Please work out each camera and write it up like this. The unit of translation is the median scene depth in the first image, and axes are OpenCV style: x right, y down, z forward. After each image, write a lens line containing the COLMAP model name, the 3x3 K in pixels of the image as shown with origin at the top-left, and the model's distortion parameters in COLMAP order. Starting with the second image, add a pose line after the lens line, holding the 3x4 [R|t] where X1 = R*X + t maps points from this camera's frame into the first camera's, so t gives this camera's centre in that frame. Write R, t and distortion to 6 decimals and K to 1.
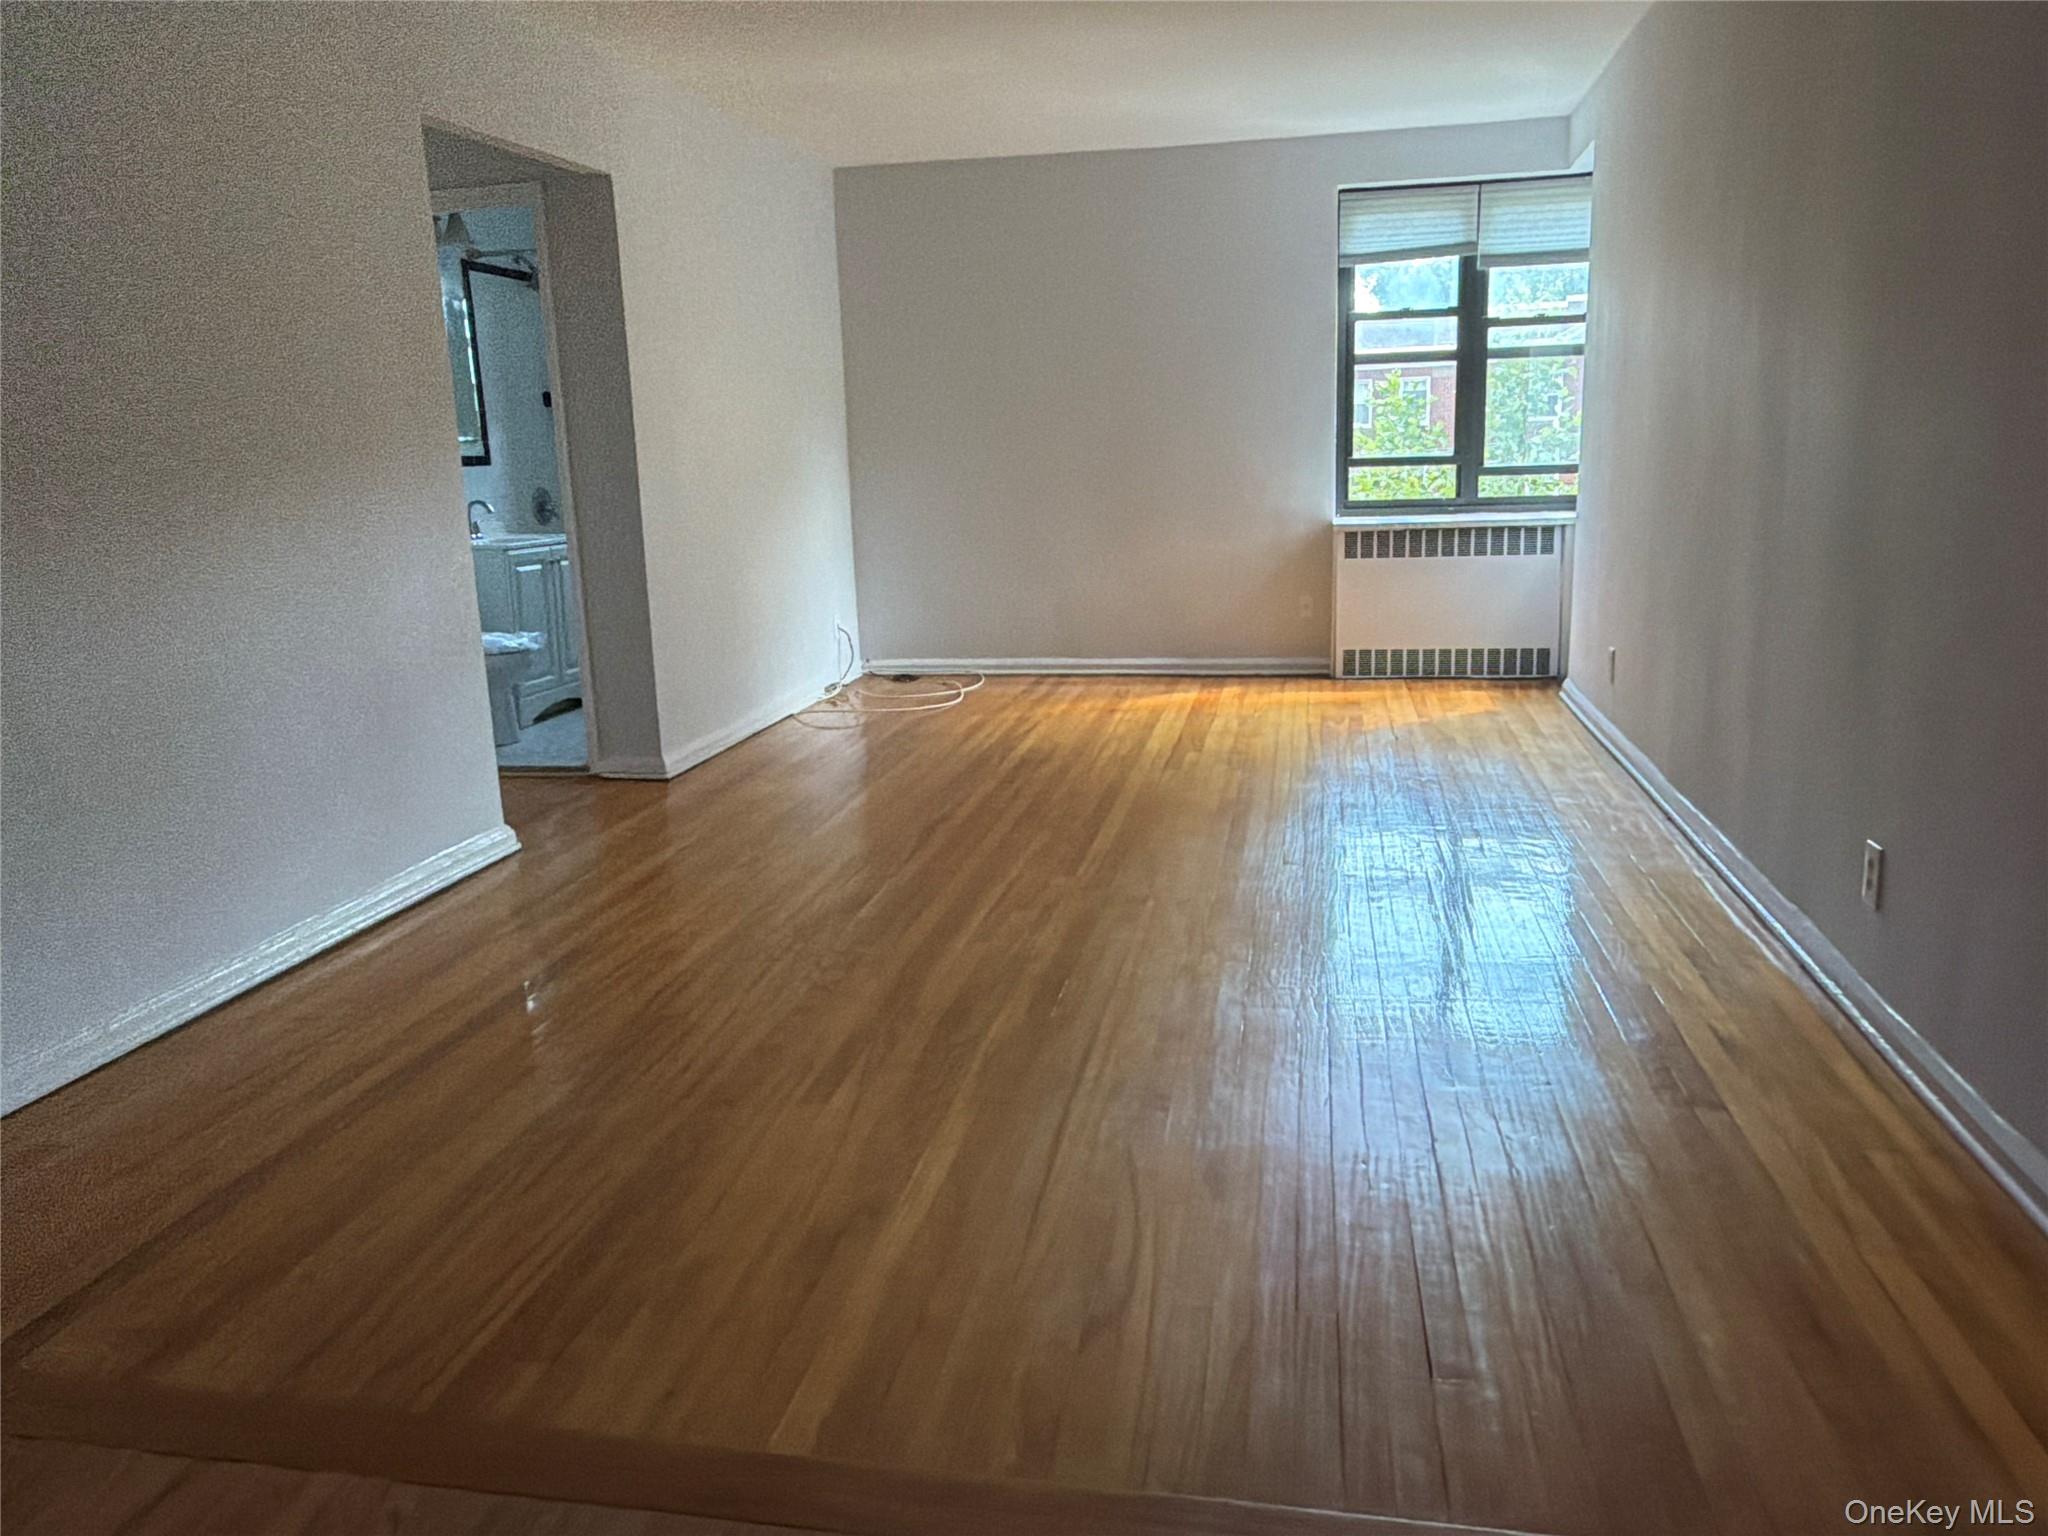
lens RADIAL K [[1449.9, 0, 1024.0], [0, 1449.9, 768.0], [0, 0, 1]] dist [0.000897, 0.000198]
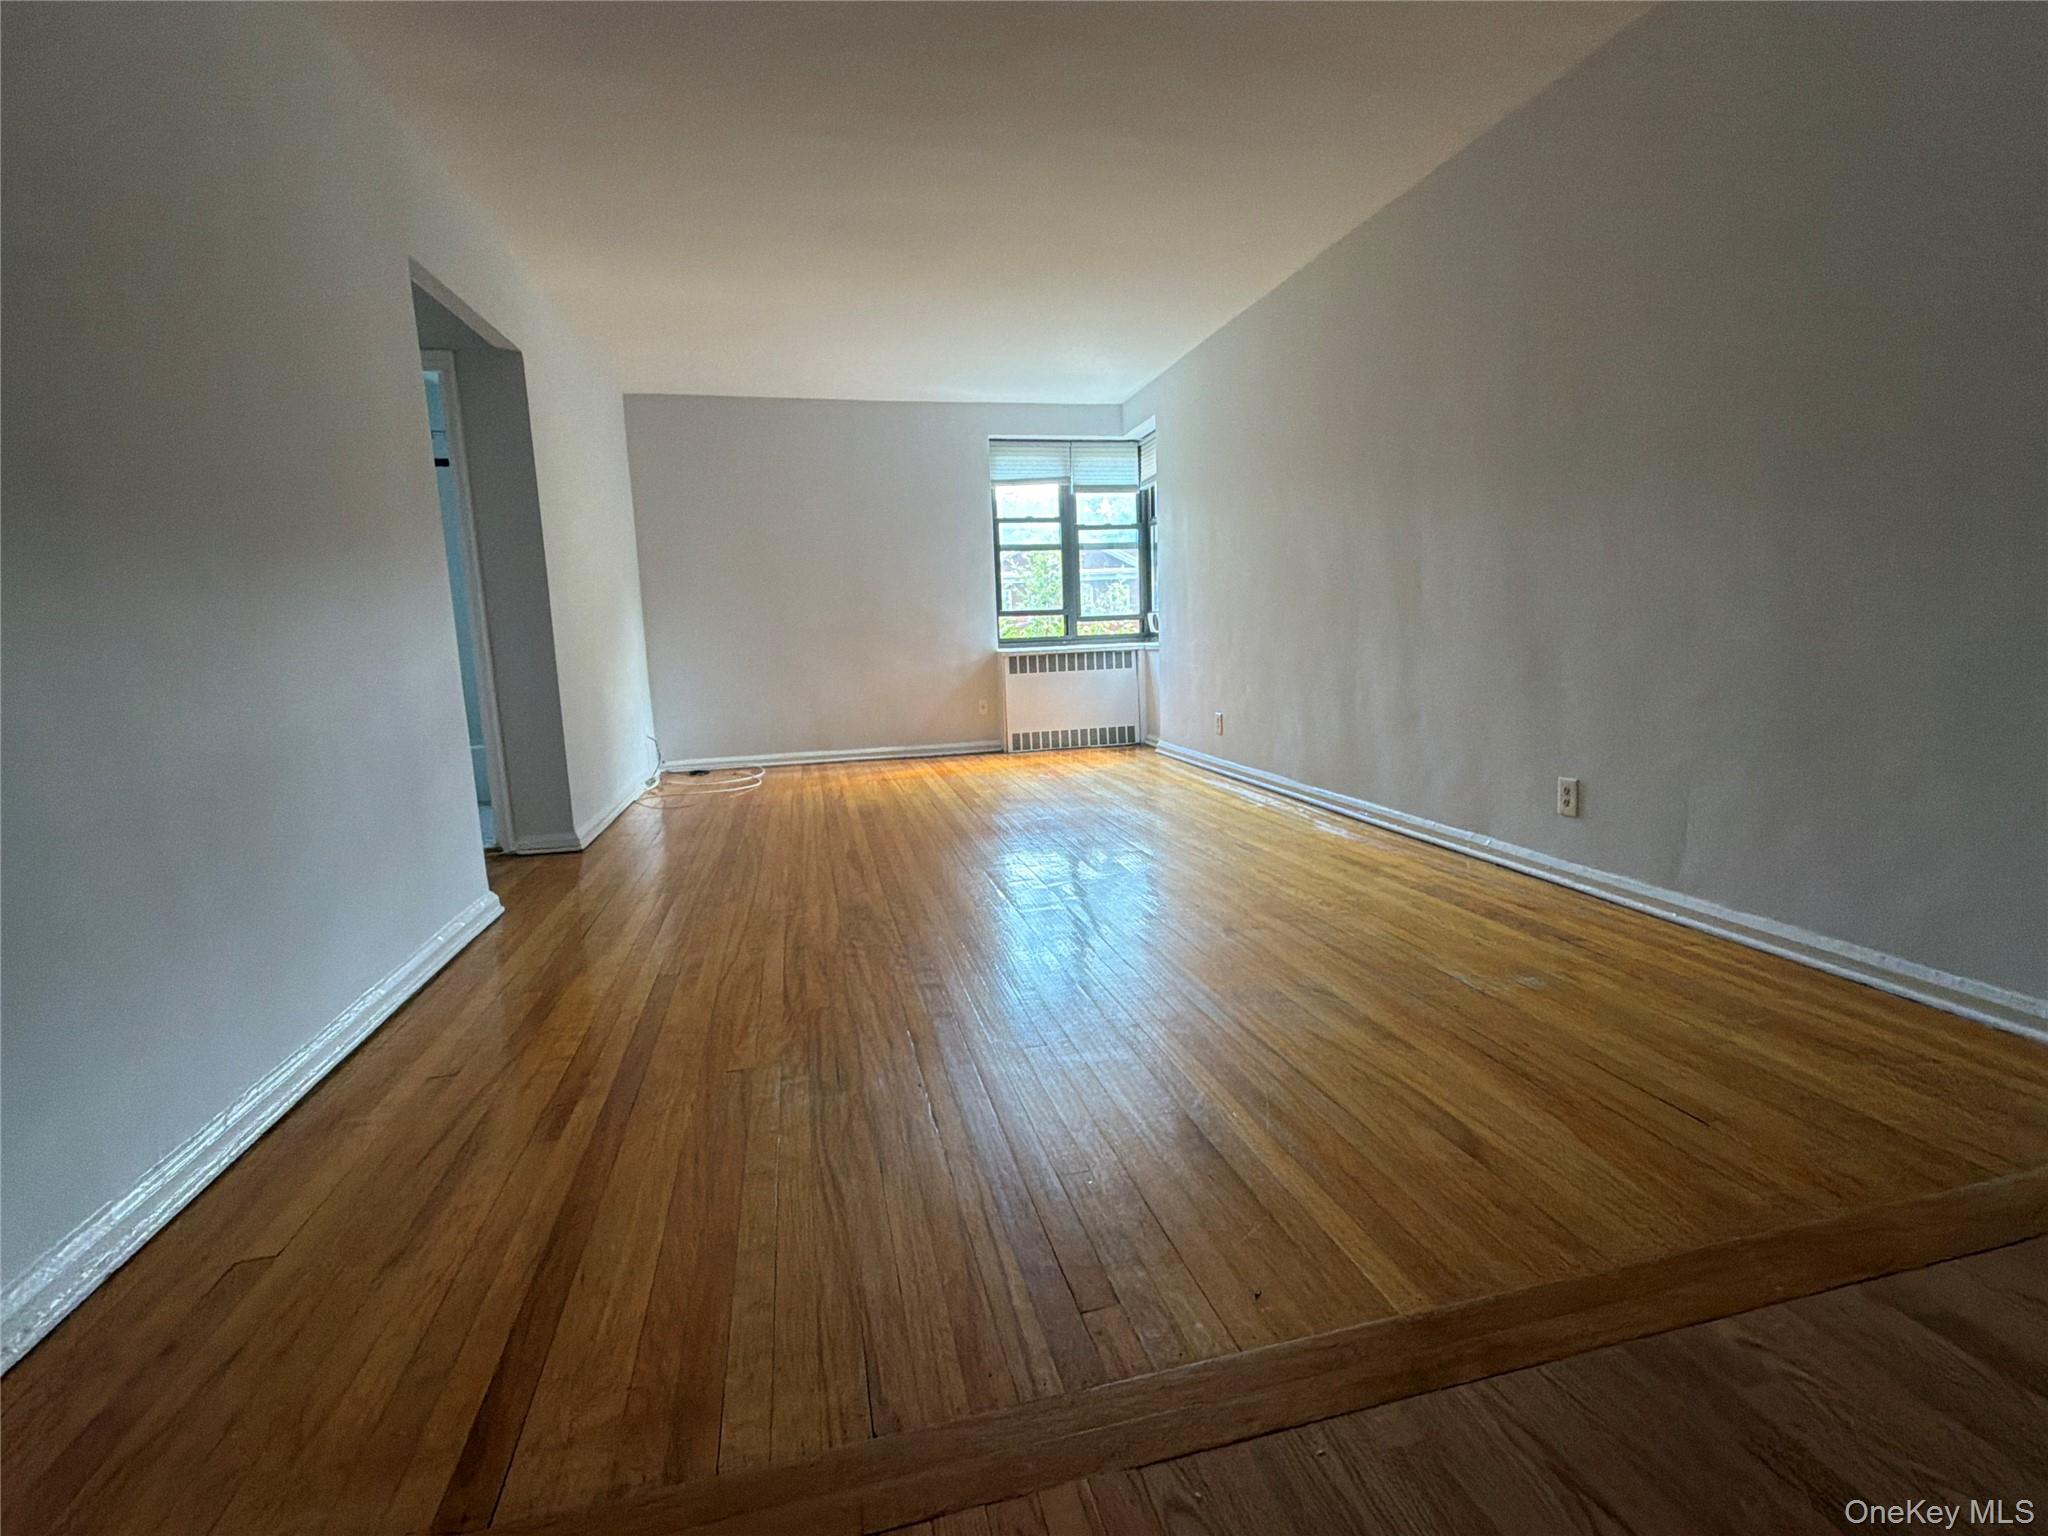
lens RADIAL K [[935.0, 0, 1024.0], [0, 935.0, 768.0], [0, 0, 1]] dist [-0.000320, 0.000020]
pose [[0.910269, -0.060822, 0.409526, -0.174553], [0.096133, 0.993166, -0.066175, 0.020477], [-0.402703, 0.099606, 0.909895, 0.108920]]
